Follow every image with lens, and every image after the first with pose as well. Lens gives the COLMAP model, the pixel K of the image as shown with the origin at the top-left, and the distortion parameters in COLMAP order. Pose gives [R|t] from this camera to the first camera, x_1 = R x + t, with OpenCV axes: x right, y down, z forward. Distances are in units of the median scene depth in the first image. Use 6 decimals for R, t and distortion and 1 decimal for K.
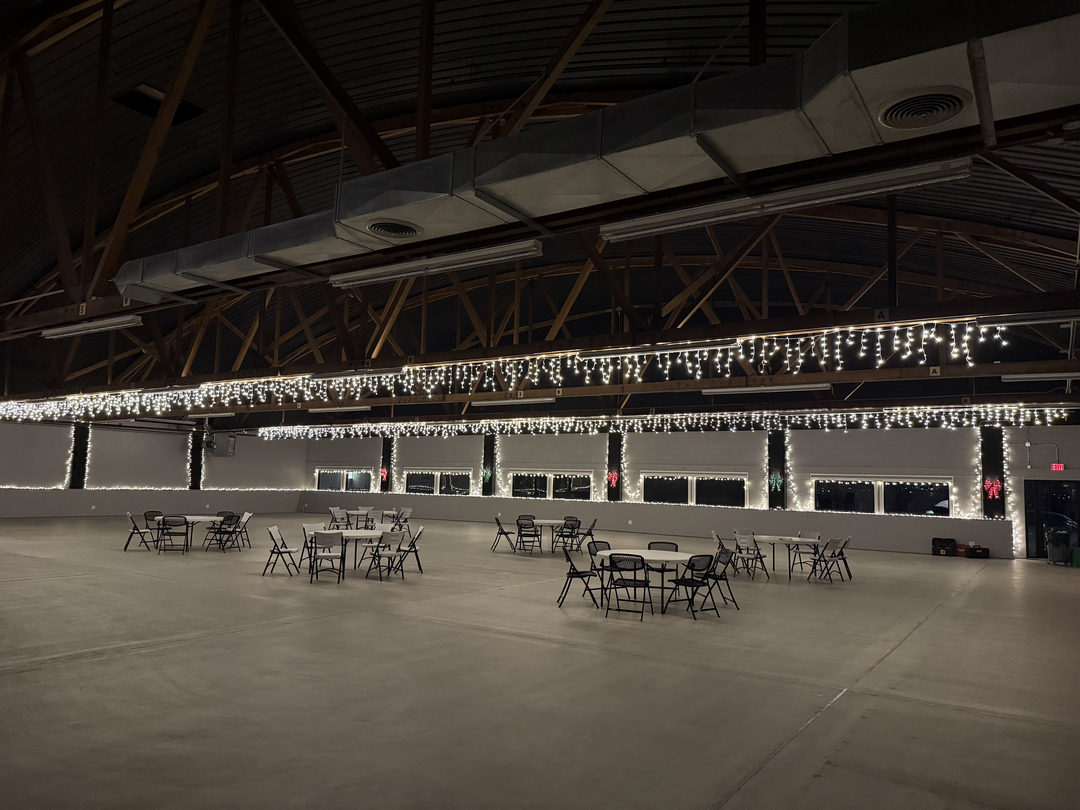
lens RADIAL K [[746.6, 0, 545.9], [0, 746.6, 409.4], [0, 0, 1]] dist [0.151660, -0.254821]
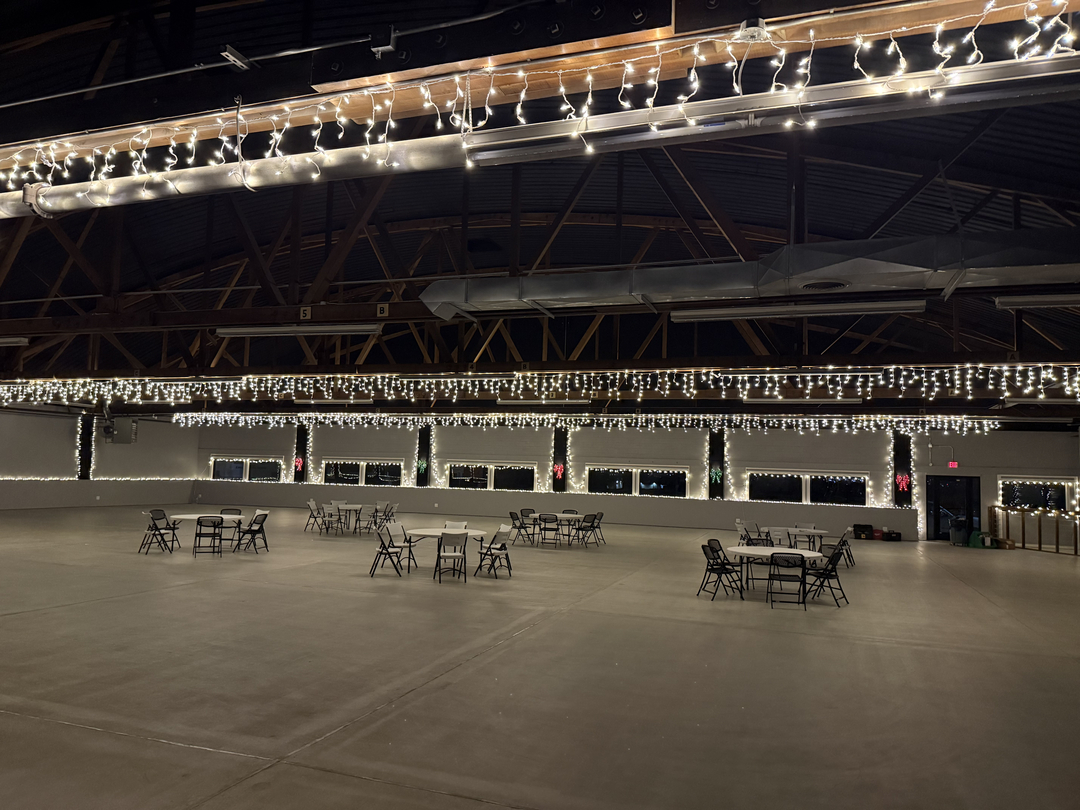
lens RADIAL K [[746.6, 0, 545.9], [0, 746.6, 409.4], [0, 0, 1]] dist [0.151660, -0.254821]
pose [[0.967925, 0.023215, 0.250166, -0.276539], [-0.029054, 0.999384, 0.019673, -0.018628], [-0.249555, -0.026311, 0.968003, -0.007281]]
